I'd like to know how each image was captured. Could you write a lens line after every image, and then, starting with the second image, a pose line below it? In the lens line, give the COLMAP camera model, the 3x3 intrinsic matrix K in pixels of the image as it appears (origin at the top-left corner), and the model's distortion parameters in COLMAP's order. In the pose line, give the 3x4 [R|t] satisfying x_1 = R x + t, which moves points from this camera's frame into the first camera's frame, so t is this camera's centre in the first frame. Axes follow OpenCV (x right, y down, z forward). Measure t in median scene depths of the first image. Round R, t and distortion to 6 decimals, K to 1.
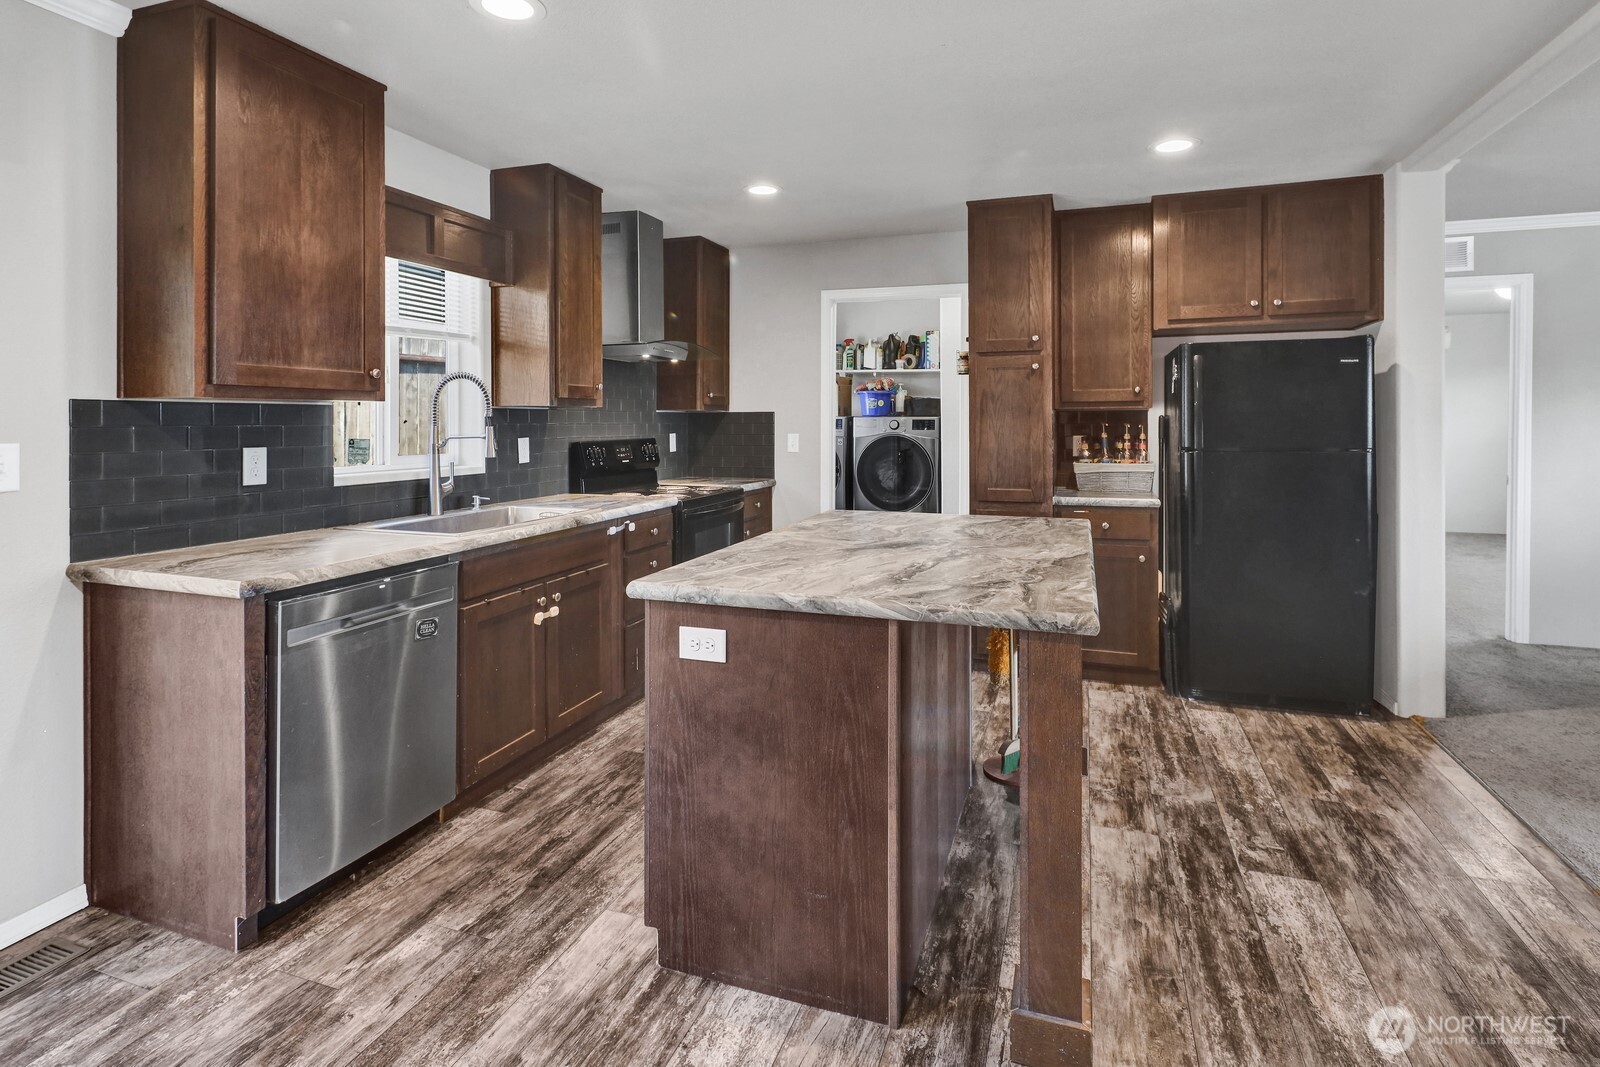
lens RADIAL K [[792.6, 0, 813.4], [0, 792.6, 427.8], [0, 0, 1]] dist [0.008637, -0.005070]
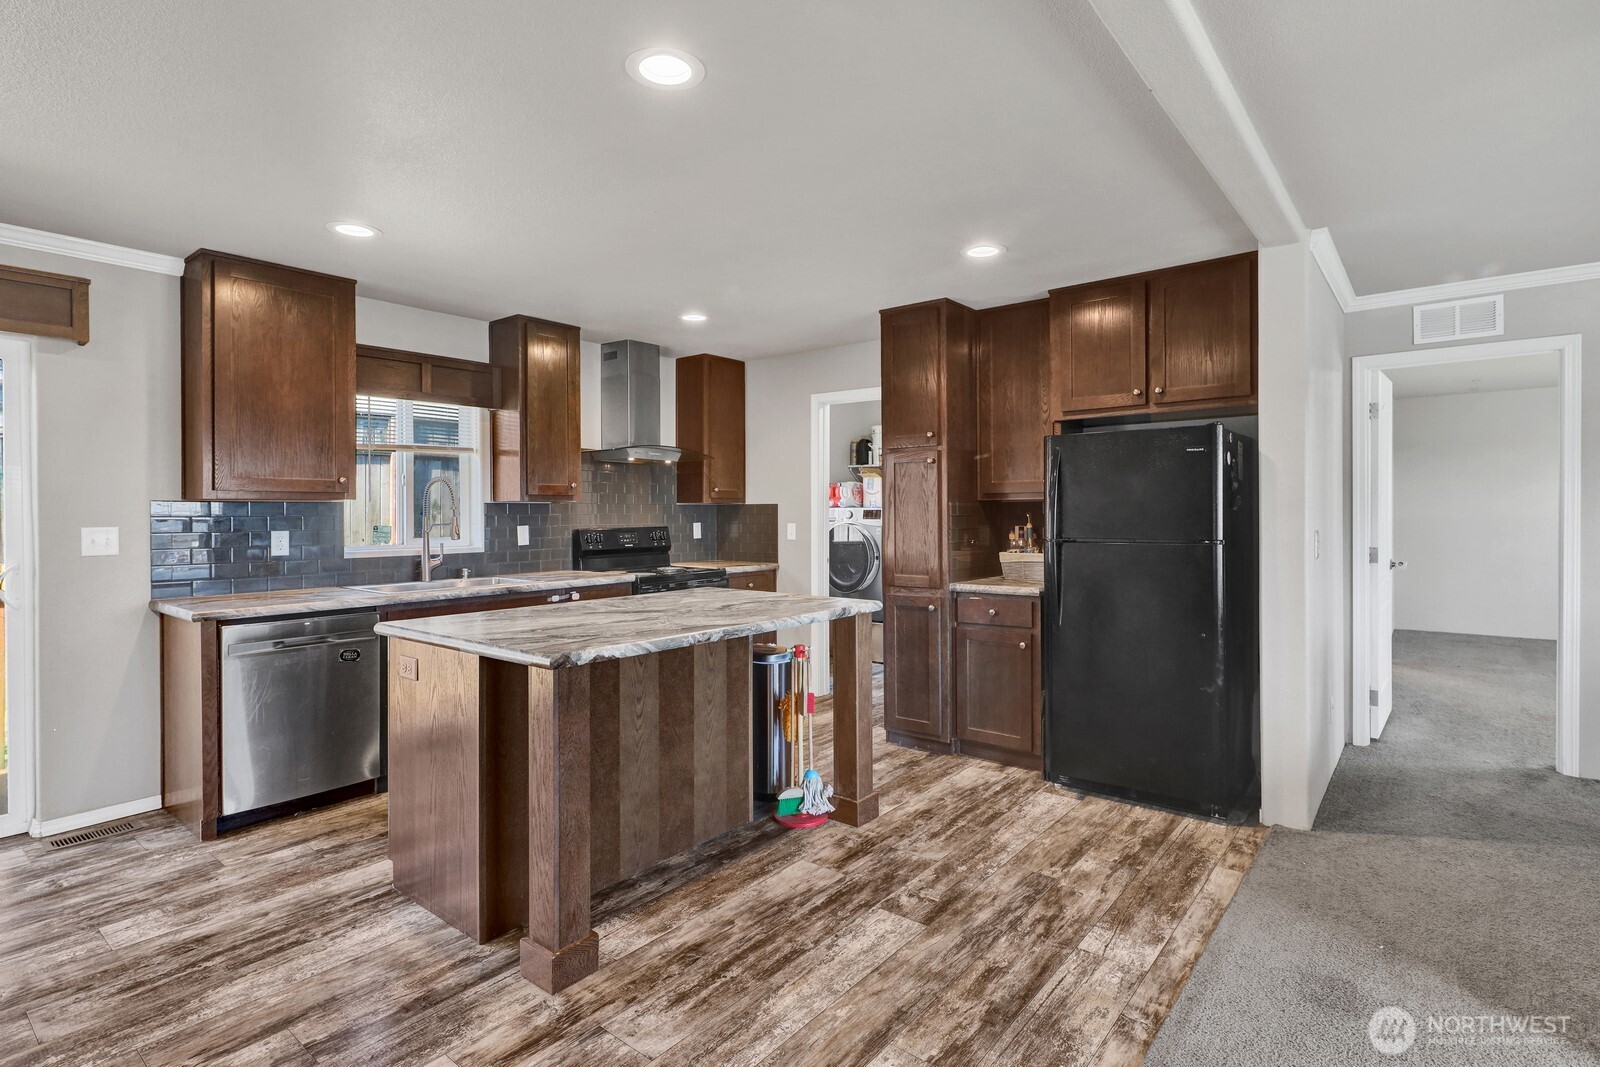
lens RADIAL K [[792.6, 0, 815.3], [0, 792.6, 521.3], [0, 0, 1]] dist [0.008637, -0.005070]
pose [[0.944258, 0.002199, -0.329199, 0.689311], [-0.000739, 0.999989, 0.004561, -0.001019], [0.329205, -0.004063, 0.944250, -0.081462]]
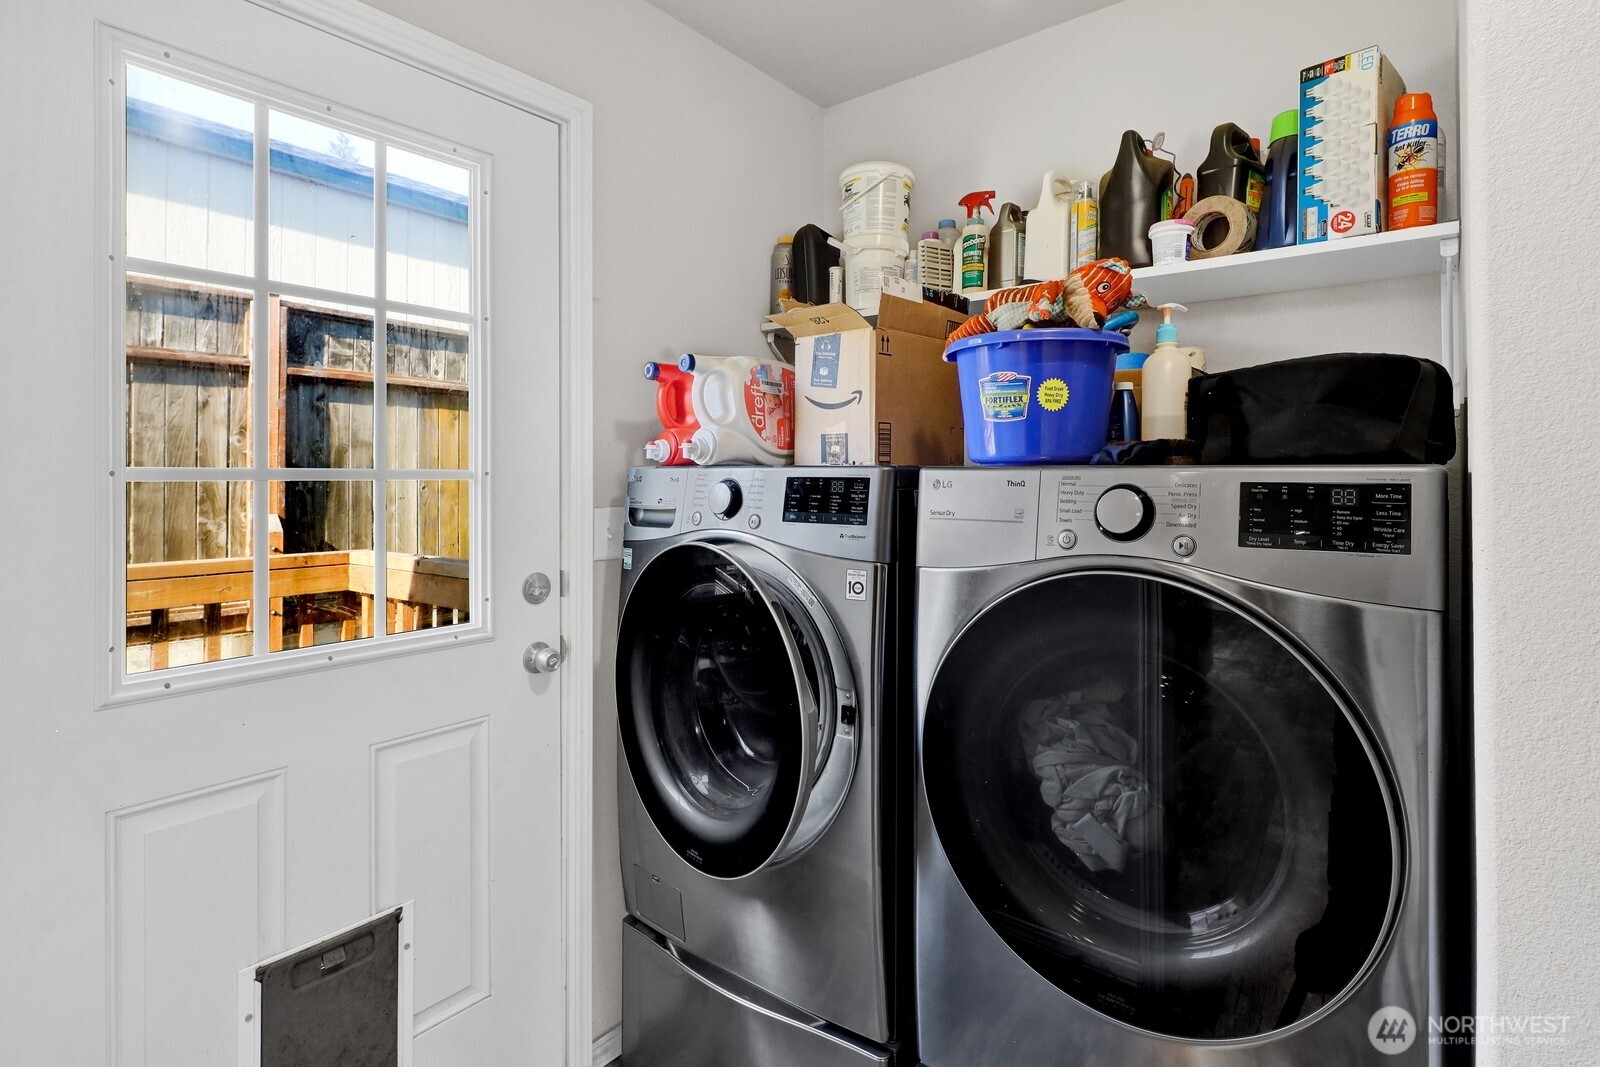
lens RADIAL K [[792.6, 0, 835.8], [0, 792.6, 485.0], [0, 0, 1]] dist [0.008637, -0.005070]
pose [[0.954902, 0.011614, -0.296693, 0.205248], [-0.015269, 0.999833, -0.010008, -0.015598], [0.296528, 0.014087, 0.954920, 1.799238]]
